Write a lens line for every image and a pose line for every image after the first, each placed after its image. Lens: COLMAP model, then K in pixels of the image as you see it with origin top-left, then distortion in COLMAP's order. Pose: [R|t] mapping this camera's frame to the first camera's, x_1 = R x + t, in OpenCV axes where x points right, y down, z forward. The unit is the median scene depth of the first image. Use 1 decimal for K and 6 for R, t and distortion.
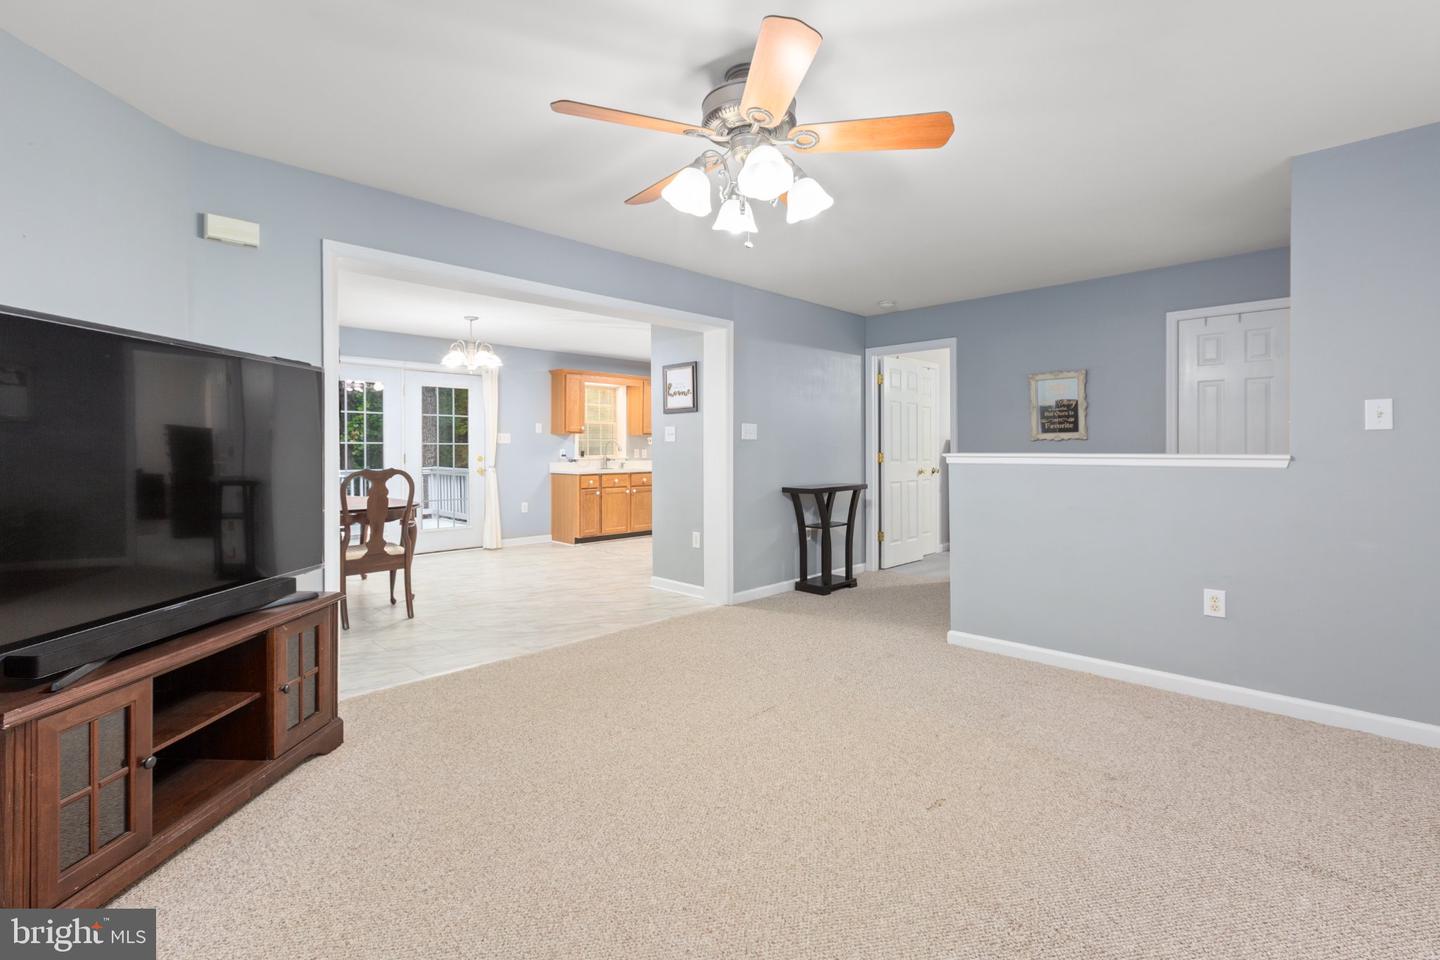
lens RADIAL K [[656.4, 0, 709.9], [0, 656.4, 454.4], [0, 0, 1]] dist [0.000361, -0.000603]
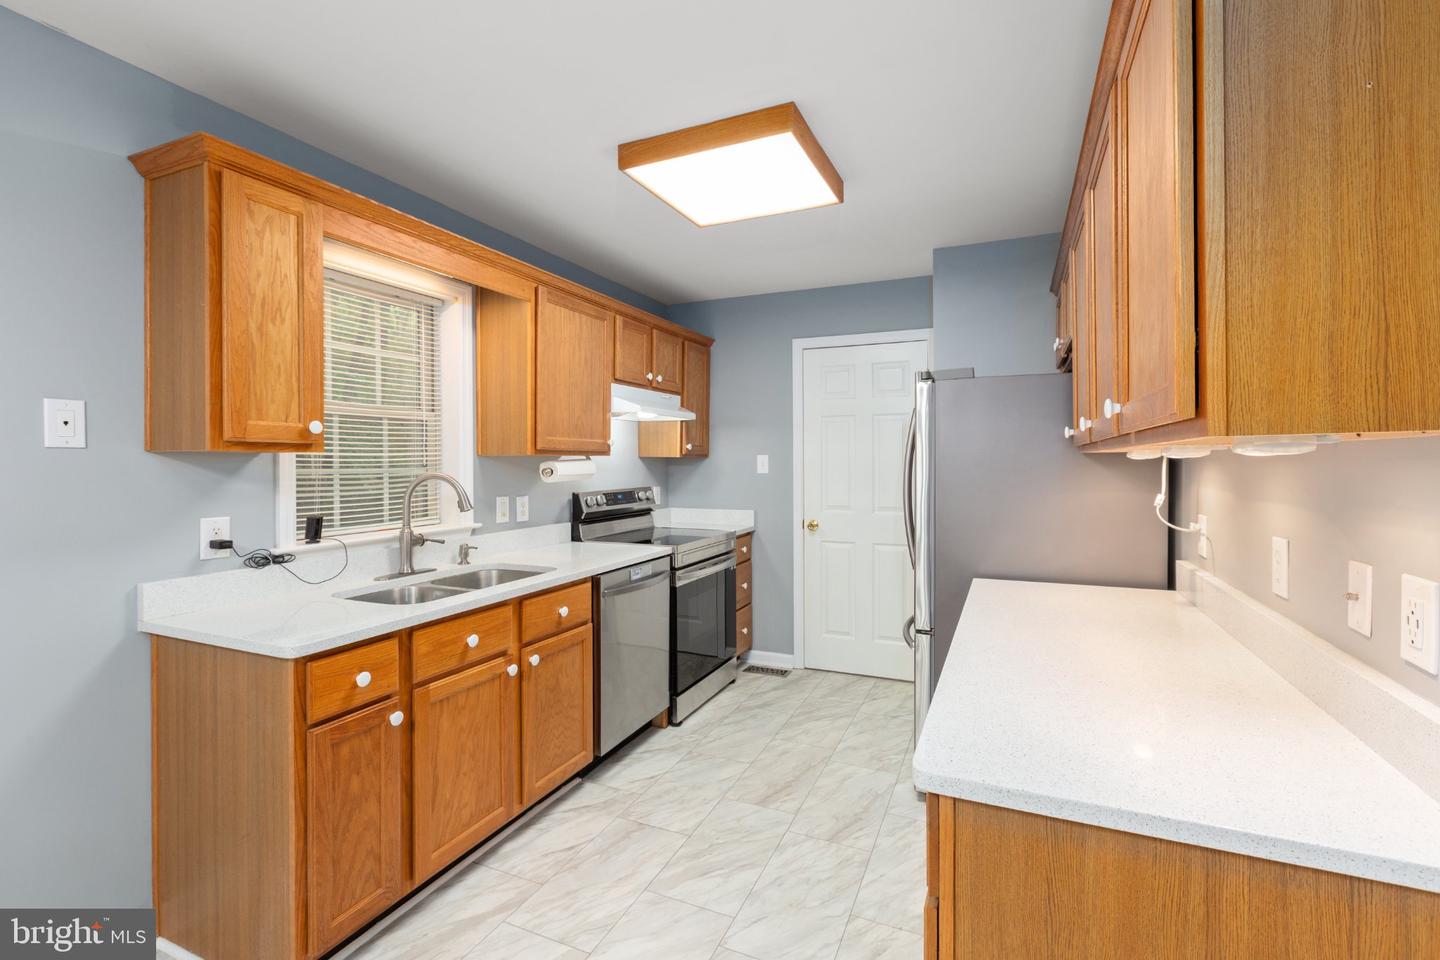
lens RADIAL K [[656.4, 0, 718.0], [0, 656.4, 472.3], [0, 0, 1]] dist [0.000361, -0.000603]
pose [[0.935557, -0.006512, 0.353115, -0.140376], [0.003358, 0.999949, 0.009544, -0.025384], [-0.353159, -0.007743, 0.935531, 0.722264]]
